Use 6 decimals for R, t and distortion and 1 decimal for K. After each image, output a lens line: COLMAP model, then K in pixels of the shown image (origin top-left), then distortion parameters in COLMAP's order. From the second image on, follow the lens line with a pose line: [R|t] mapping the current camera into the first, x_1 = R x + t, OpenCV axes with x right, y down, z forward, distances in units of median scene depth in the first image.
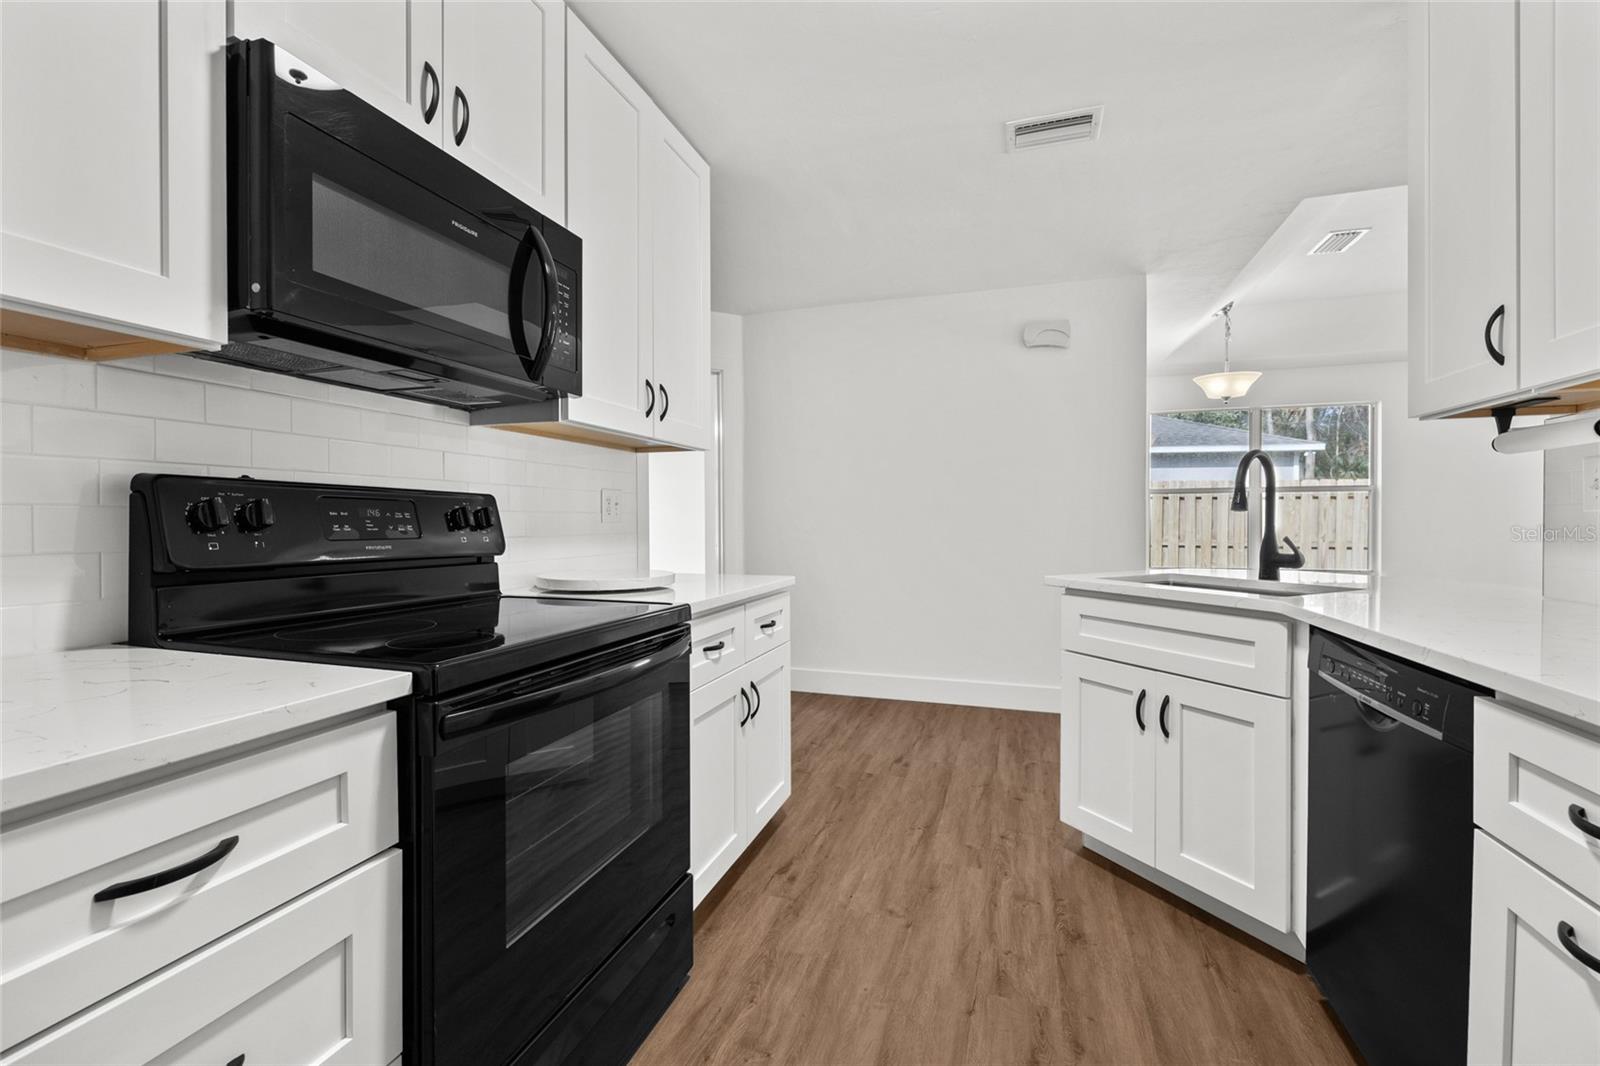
lens RADIAL K [[669.1, 0, 800.0], [0, 669.1, 533.0], [0, 0, 1]] dist [-0.000745, -0.000283]
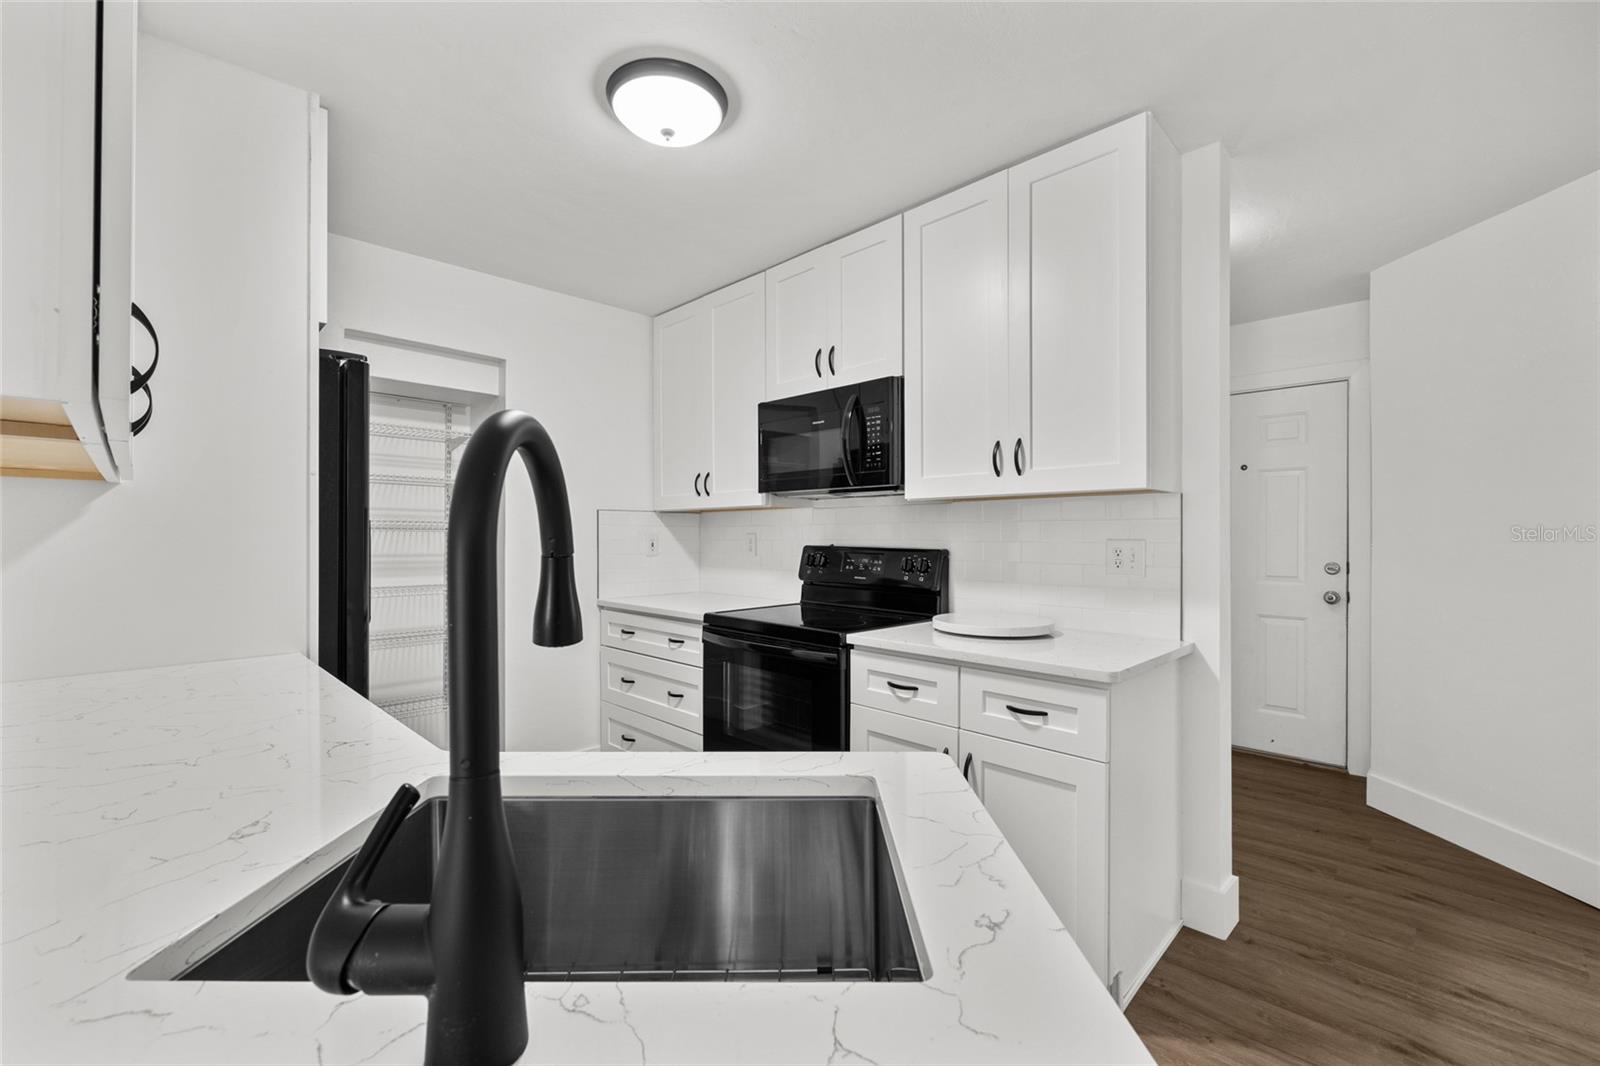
lens RADIAL K [[669.1, 0, 800.0], [0, 669.1, 533.0], [0, 0, 1]] dist [-0.000745, -0.000283]
pose [[-0.446542, 0.005415, -0.894746, 1.335257], [-0.013047, 0.999836, 0.012562, -0.145129], [0.894668, 0.017283, -0.446398, 1.837583]]
